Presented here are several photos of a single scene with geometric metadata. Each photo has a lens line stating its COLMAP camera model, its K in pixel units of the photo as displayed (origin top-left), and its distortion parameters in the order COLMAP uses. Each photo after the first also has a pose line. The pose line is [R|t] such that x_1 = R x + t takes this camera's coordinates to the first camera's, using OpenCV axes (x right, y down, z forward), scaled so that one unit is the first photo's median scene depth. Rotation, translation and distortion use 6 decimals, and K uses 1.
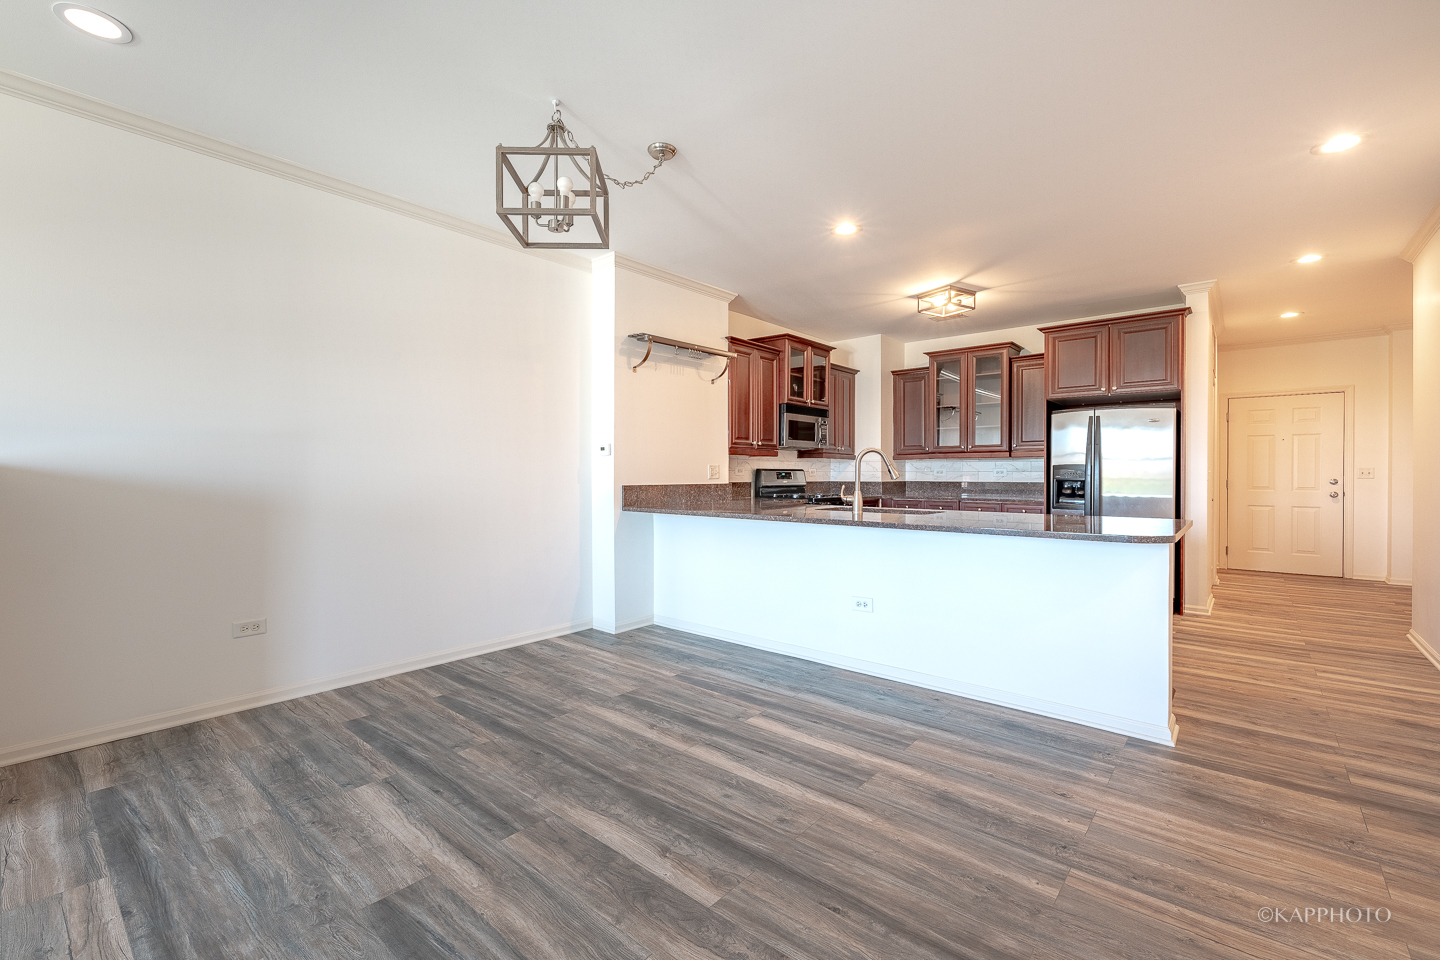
lens RADIAL K [[608.6, 0, 705.9], [0, 608.6, 468.8], [0, 0, 1]] dist [0.006951, -0.000579]
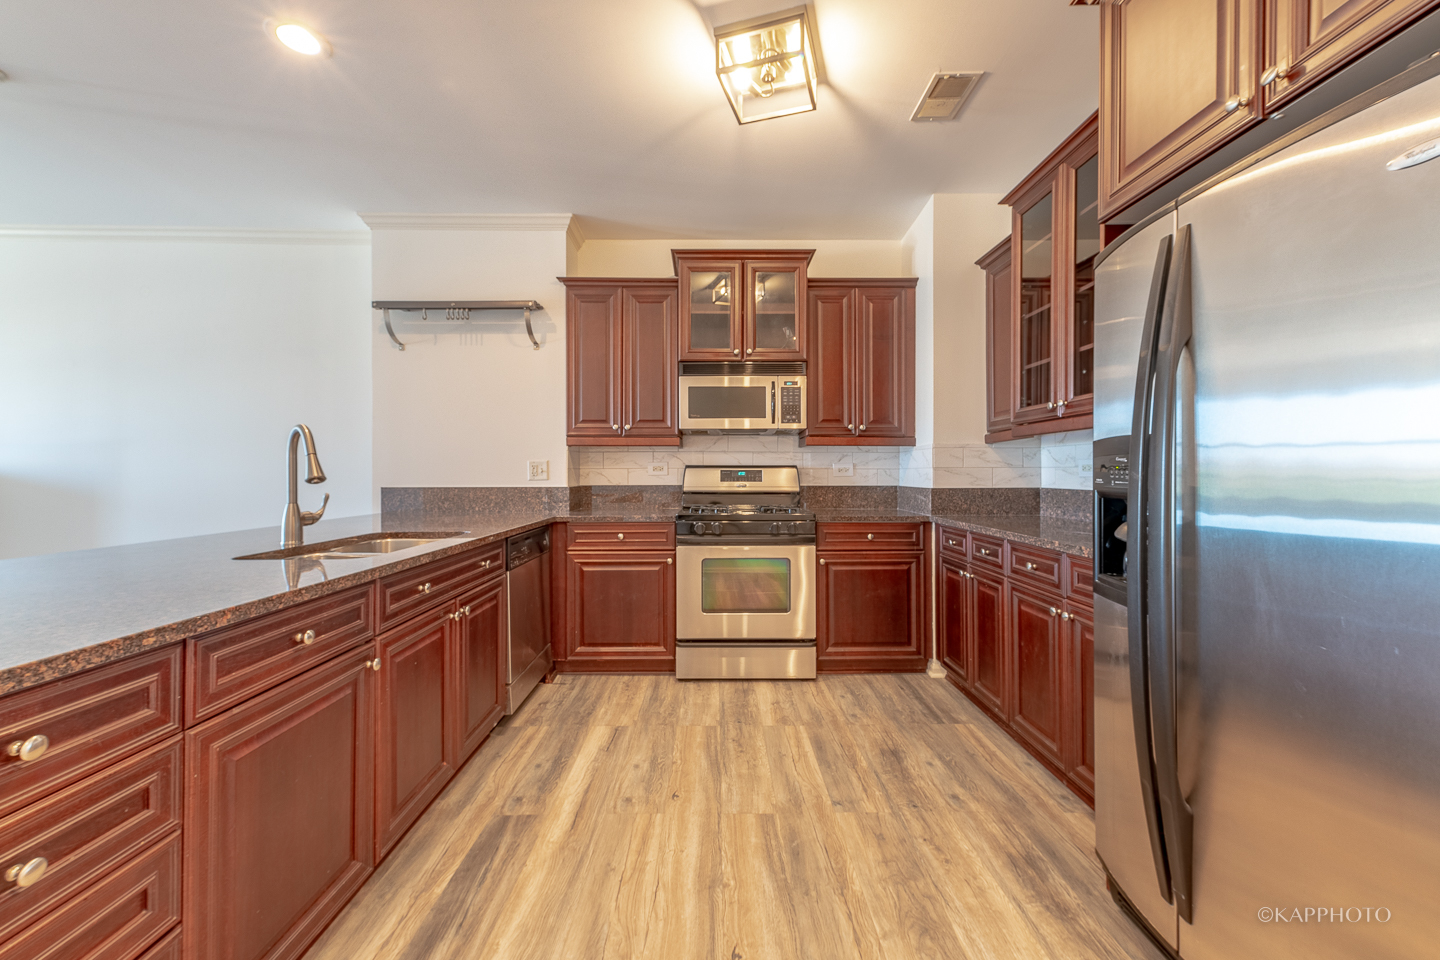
lens RADIAL K [[588.7, 0, 718.6], [0, 588.7, 471.2], [0, 0, 1]] dist [0.009757, -0.004322]
pose [[0.668678, -0.011508, -0.743463, 0.678630], [0.014707, 0.999889, -0.002250, 0.010274], [0.743407, -0.009429, 0.668773, 0.691874]]
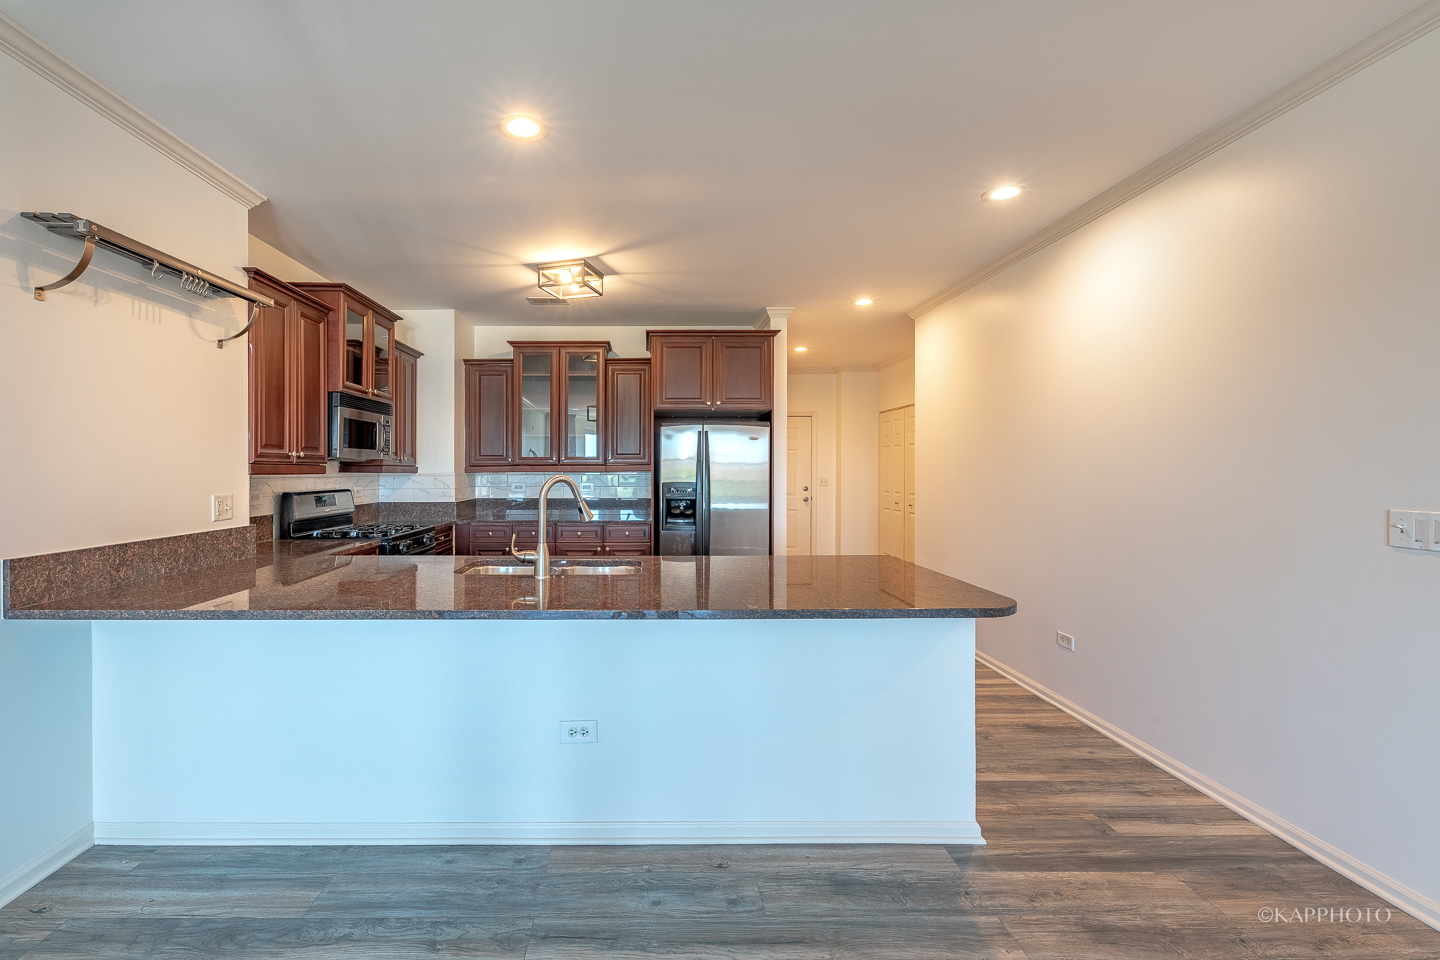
lens RADIAL K [[614.5, 0, 617.0], [0, 614.5, 462.4], [0, 0, 1]] dist [0.001850, -0.001511]
pose [[0.749778, -0.001303, 0.661689, -0.088949], [-0.000292, 0.999997, 0.002299, -0.037397], [-0.661690, -0.001917, 0.749775, 0.348020]]
